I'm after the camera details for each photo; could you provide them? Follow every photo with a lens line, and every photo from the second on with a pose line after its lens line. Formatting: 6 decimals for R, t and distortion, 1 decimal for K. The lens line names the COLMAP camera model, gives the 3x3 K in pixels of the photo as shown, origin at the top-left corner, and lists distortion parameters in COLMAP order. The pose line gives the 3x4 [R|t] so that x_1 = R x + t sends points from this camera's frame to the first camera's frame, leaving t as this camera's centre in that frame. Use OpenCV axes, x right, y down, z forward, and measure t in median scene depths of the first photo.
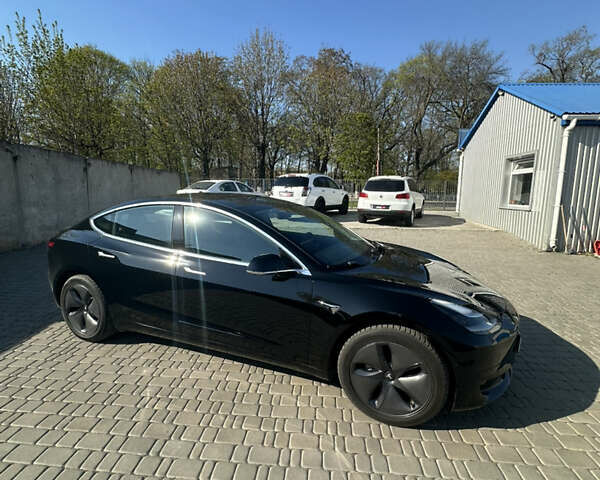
lens RADIAL K [[320.4, 0, 300.6], [0, 320.4, 238.8], [0, 0, 1]] dist [-0.003783, 0.001862]
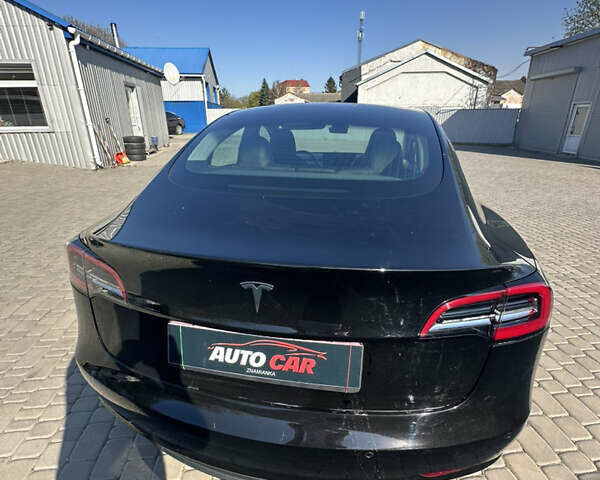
lens RADIAL K [[320.4, 0, 301.0], [0, 320.4, 240.5], [0, 0, 1]] dist [-0.003783, 0.001862]
pose [[-0.211664, -0.362926, 0.907460, -0.316230], [0.144307, 0.906715, 0.396287, -0.052779], [-0.966630, 0.214832, -0.139546, 0.397031]]
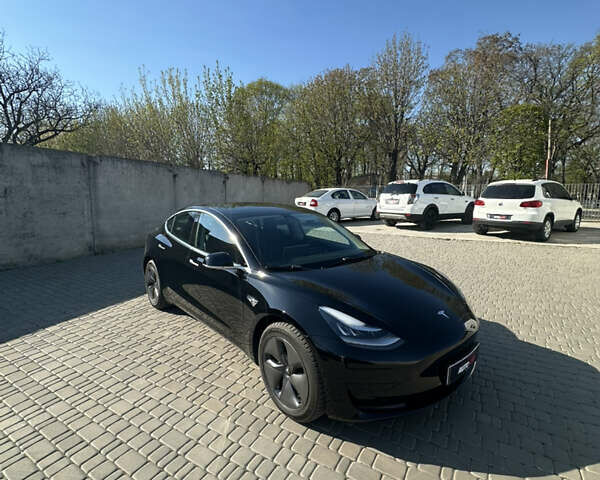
lens RADIAL K [[320.4, 0, 298.5], [0, 320.4, 237.6], [0, 0, 1]] dist [-0.003783, 0.001862]
pose [[0.893332, 0.050342, -0.446568, 0.149373], [-0.060856, 0.998104, -0.009222, -0.003492], [0.445257, 0.035415, 0.894702, 0.003959]]
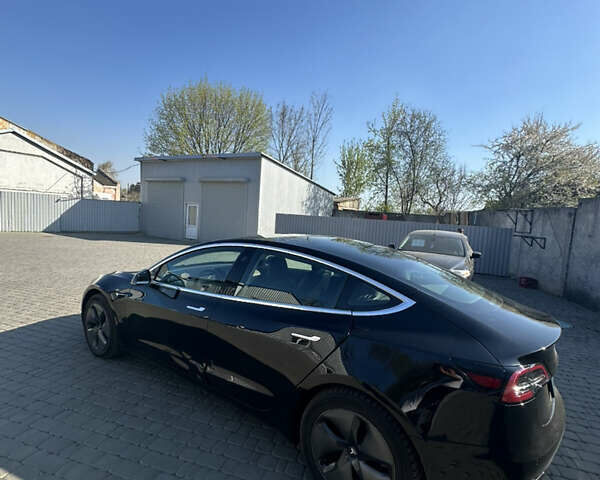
lens RADIAL K [[320.4, 0, 302.3], [0, 320.4, 241.9], [0, 0, 1]] dist [-0.003783, 0.001862]
pose [[-0.980816, -0.088176, 0.173854, -0.113522], [-0.045815, 0.971139, 0.234074, -0.114142], [-0.189476, 0.221619, -0.956548, 0.618569]]
